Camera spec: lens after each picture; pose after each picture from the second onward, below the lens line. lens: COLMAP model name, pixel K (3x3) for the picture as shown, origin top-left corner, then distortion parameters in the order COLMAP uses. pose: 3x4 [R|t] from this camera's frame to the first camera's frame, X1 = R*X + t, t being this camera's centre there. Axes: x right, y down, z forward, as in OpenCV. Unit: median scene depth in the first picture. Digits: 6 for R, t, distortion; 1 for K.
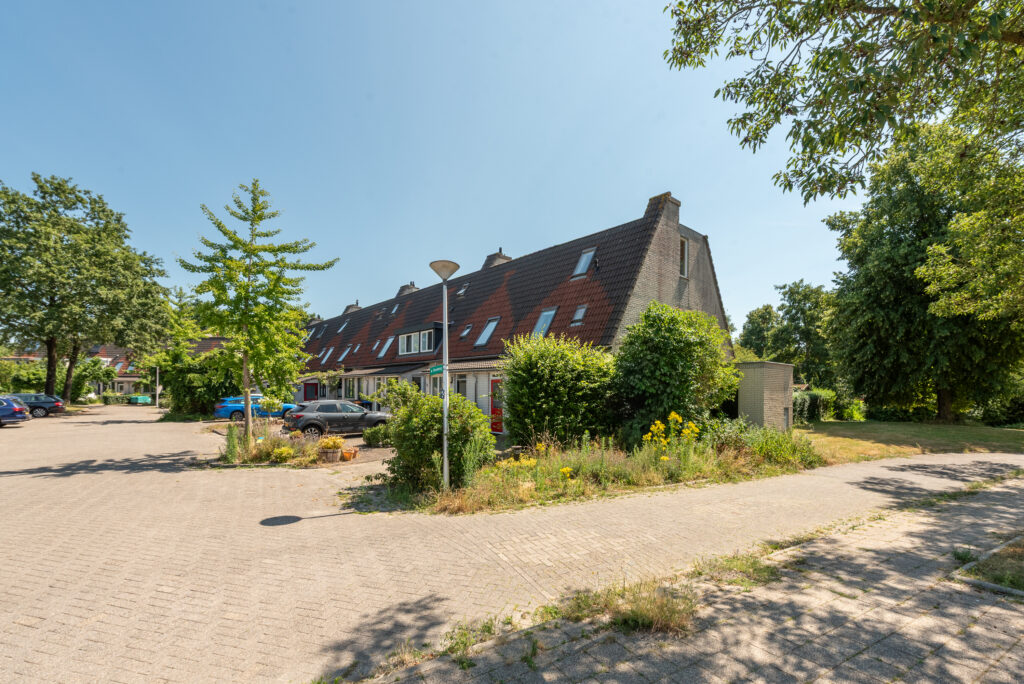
lens RADIAL K [[426.4, 0, 512.4], [0, 426.4, 385.3], [0, 0, 1]] dist [0.001722, 0.000028]
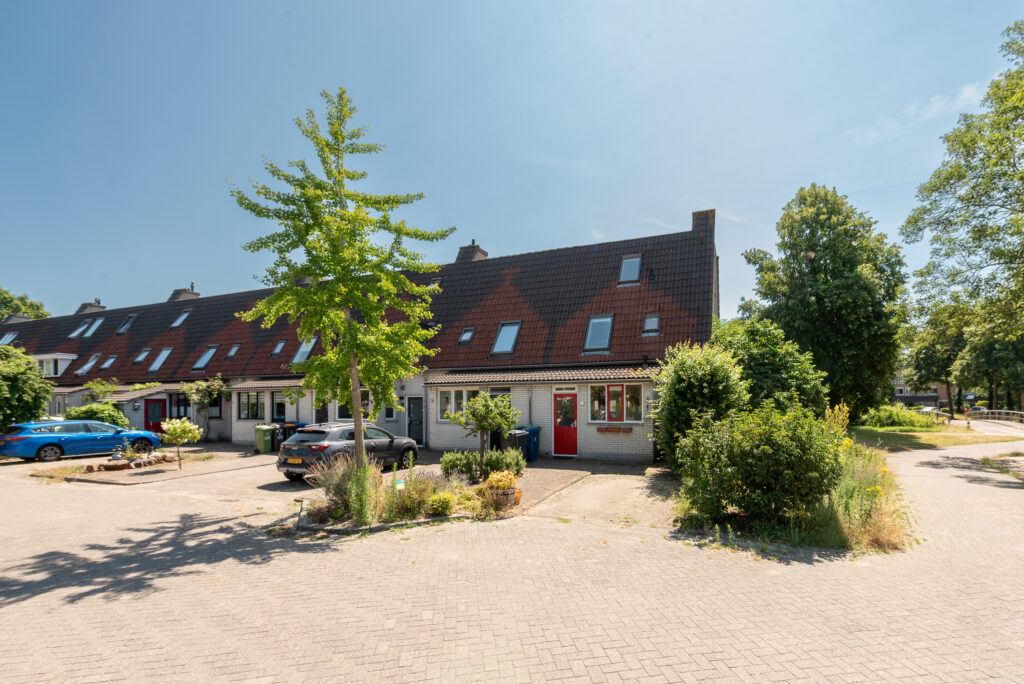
lens RADIAL K [[460.3, 0, 512.6], [0, 460.3, 398.1], [0, 0, 1]] dist [0.001372, 0.000086]
pose [[0.912059, -0.004437, 0.410036, -0.463172], [0.005847, 0.999981, -0.002186, -0.002752], [-0.410018, 0.004391, 0.912067, 0.174125]]
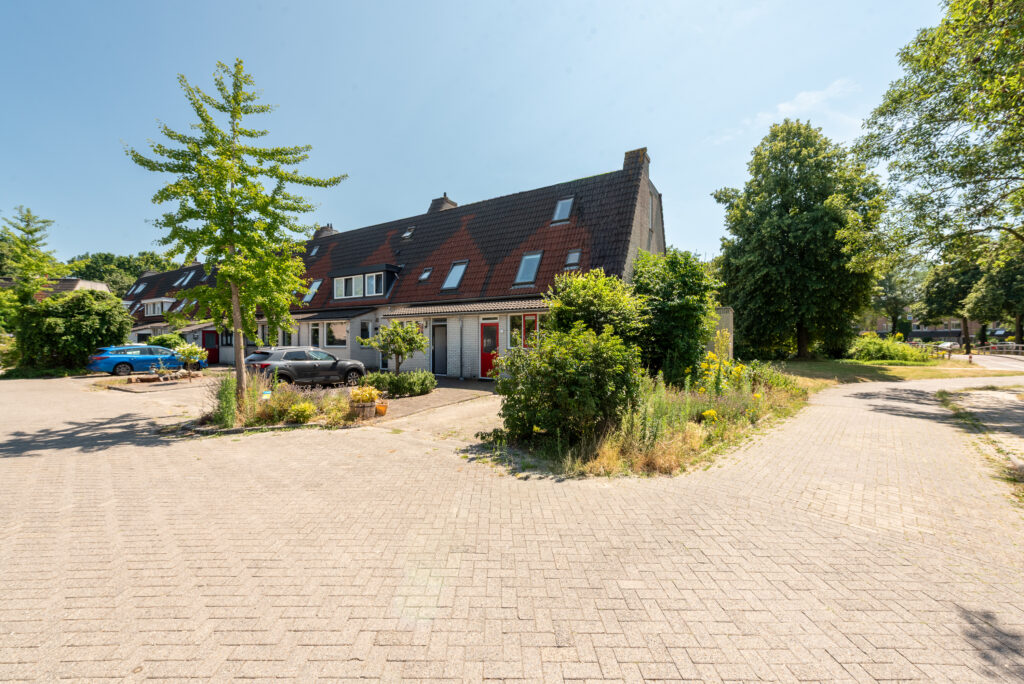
lens RADIAL K [[388.4, 0, 478.3], [0, 388.4, 340.9], [0, 0, 1]] dist [0.003405, 0.000304]
pose [[0.967293, -0.006804, 0.253570, -0.254460], [0.003441, 0.999900, 0.013703, 0.013623], [-0.253638, -0.012382, 0.967220, 0.140458]]
